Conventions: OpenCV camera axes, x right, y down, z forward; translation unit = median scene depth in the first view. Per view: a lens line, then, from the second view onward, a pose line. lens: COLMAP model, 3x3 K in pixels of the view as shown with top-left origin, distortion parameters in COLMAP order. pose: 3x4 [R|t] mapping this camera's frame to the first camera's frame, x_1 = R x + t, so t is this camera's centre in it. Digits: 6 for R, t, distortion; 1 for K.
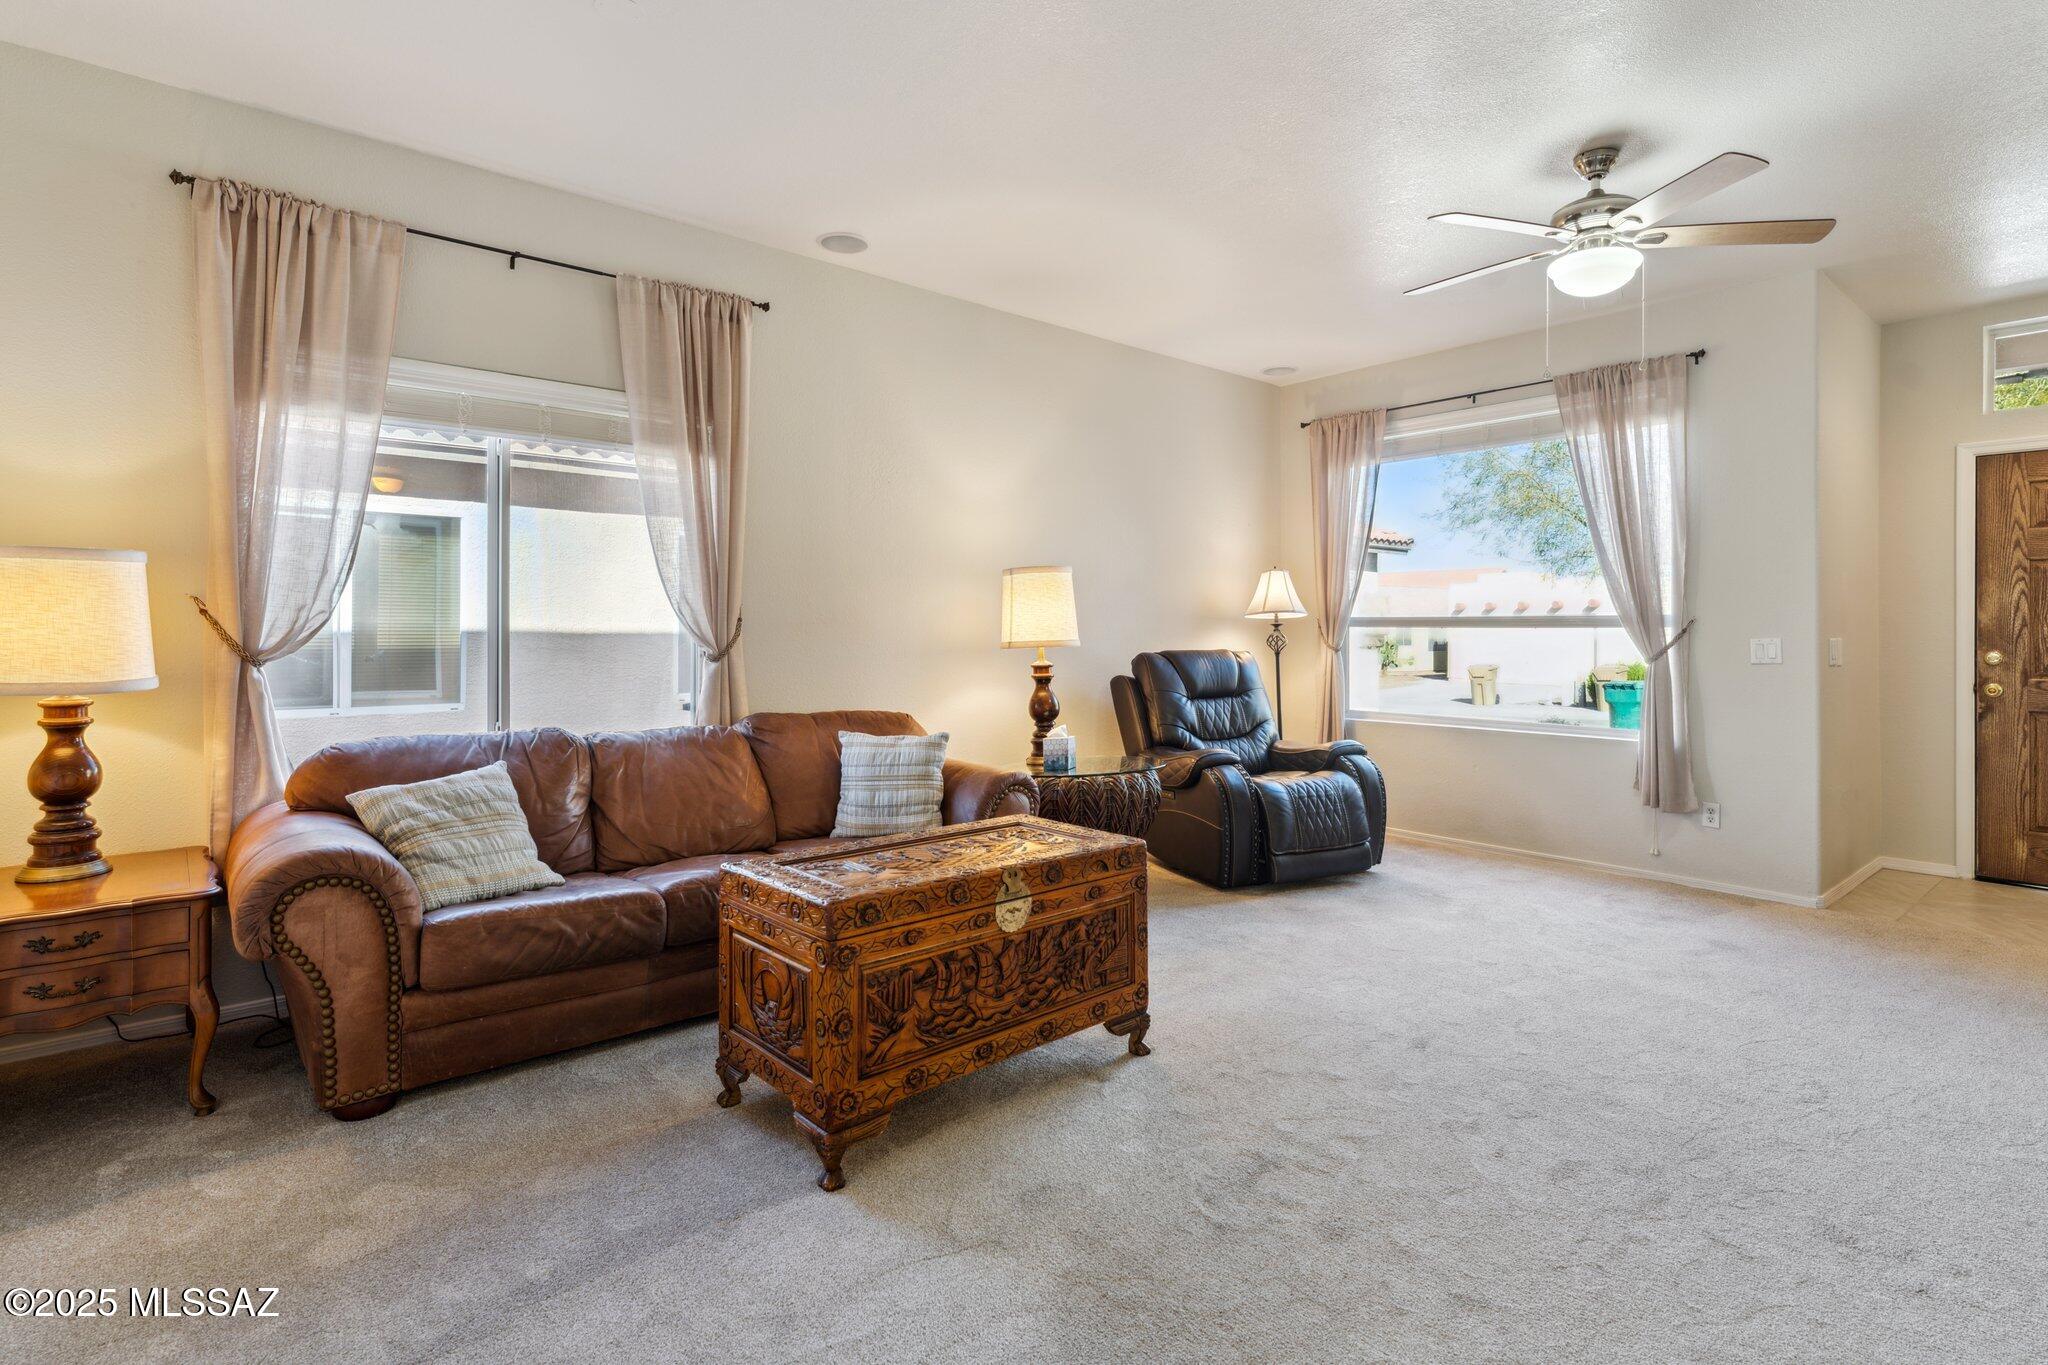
lens RADIAL K [[947.1, 0, 964.4], [0, 947.1, 644.2], [0, 0, 1]] dist [-0.001192, 0.001444]
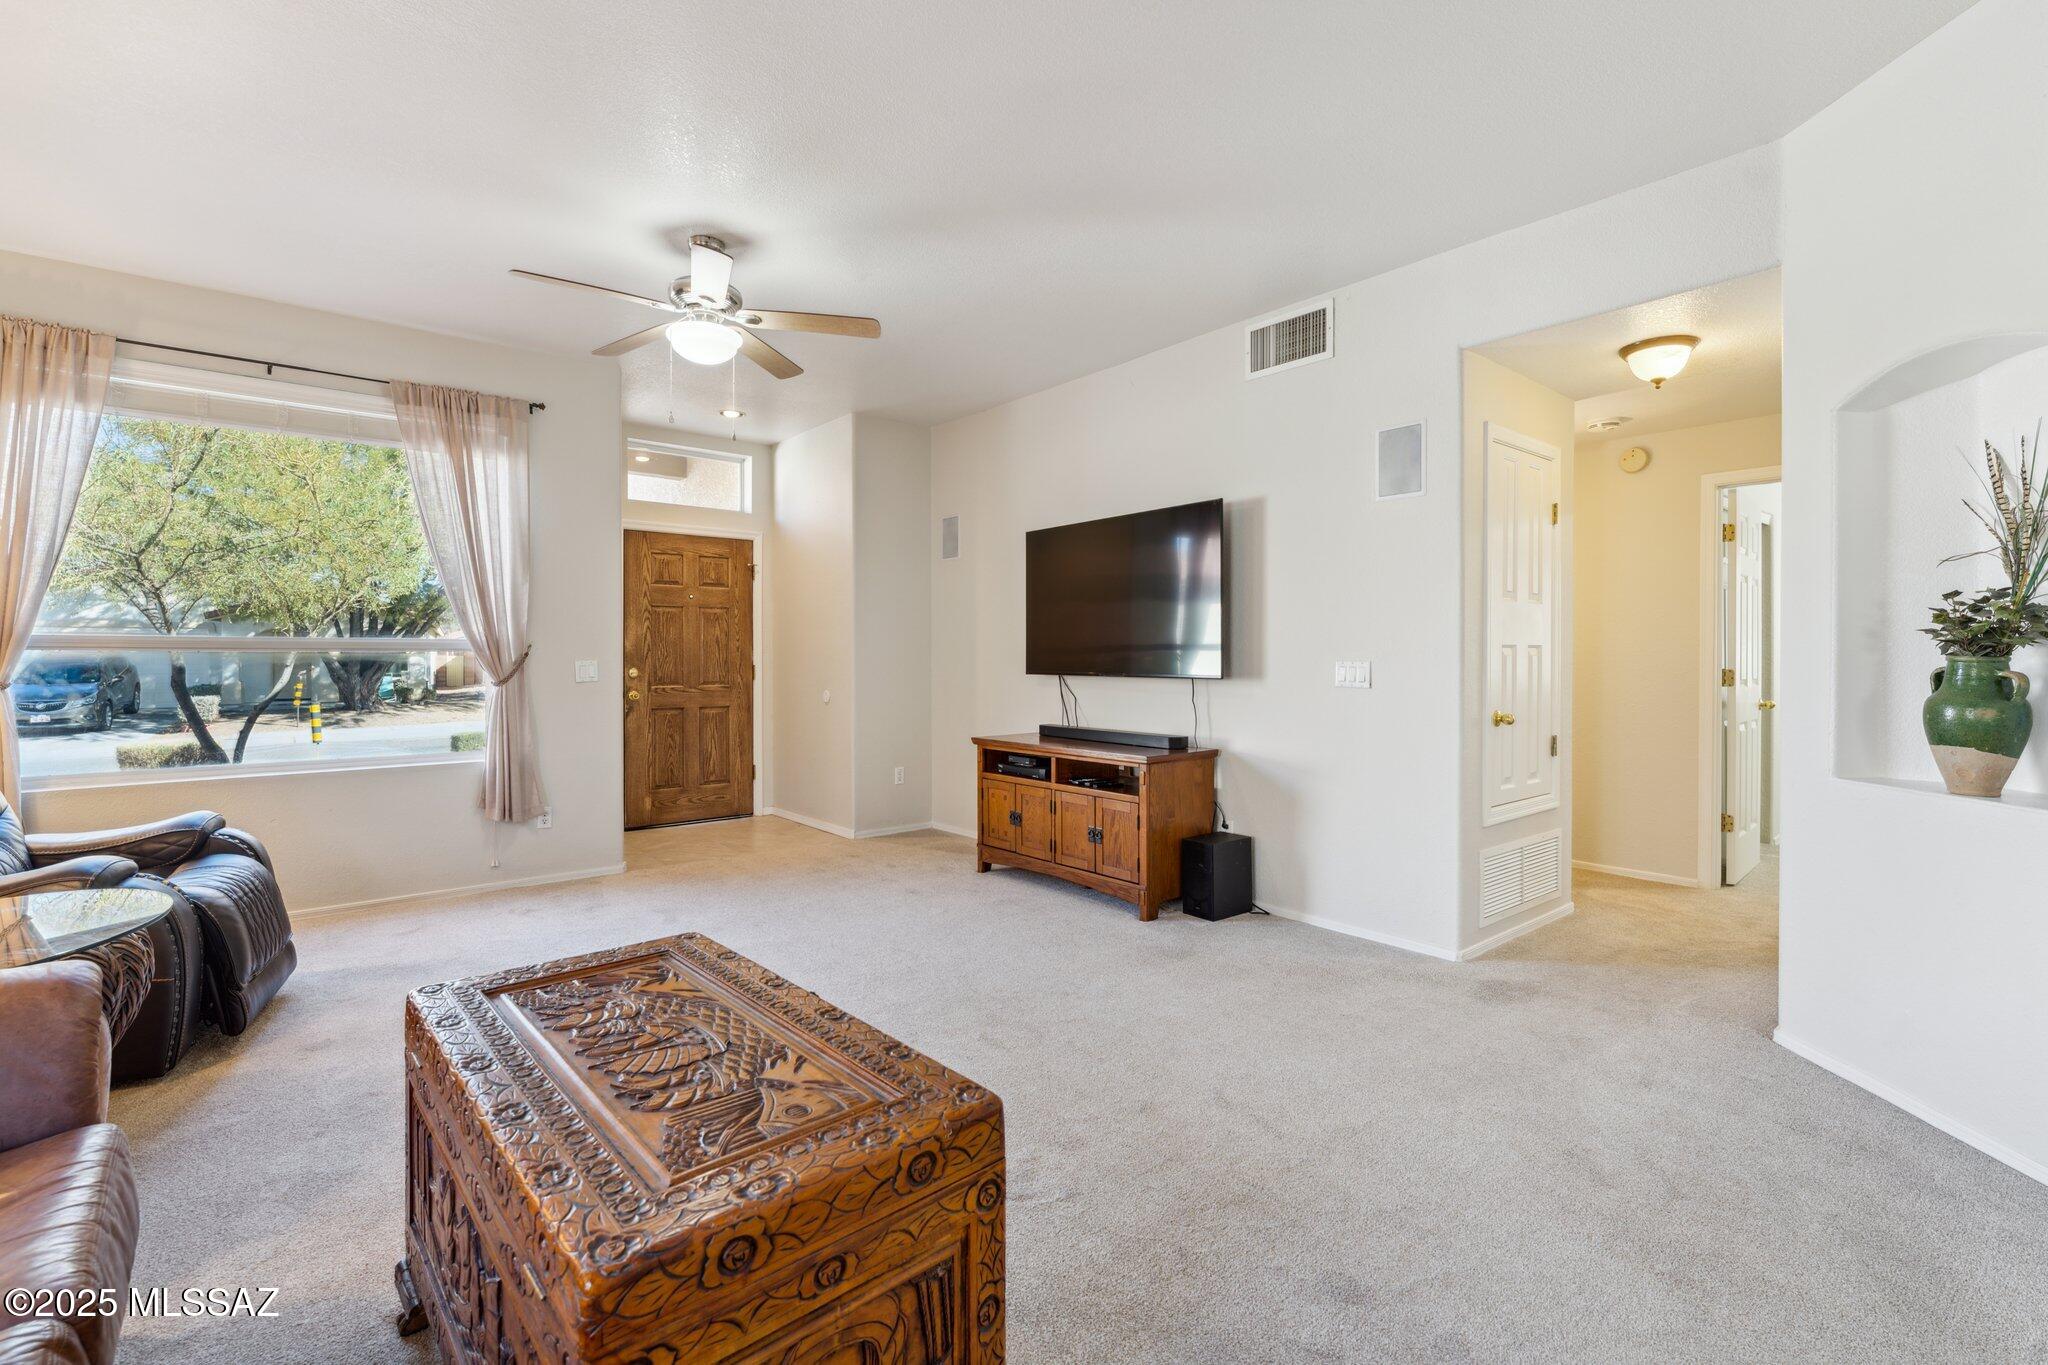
lens RADIAL K [[940.1, 0, 1018.2], [0, 940.1, 665.5], [0, 0, 1]] dist [-0.003354, 0.001651]
pose [[-0.015845, -0.013424, 0.999784, -0.332196], [0.017714, 0.999749, 0.013704, -0.005771], [-0.999718, 0.017927, -0.015603, 0.441401]]
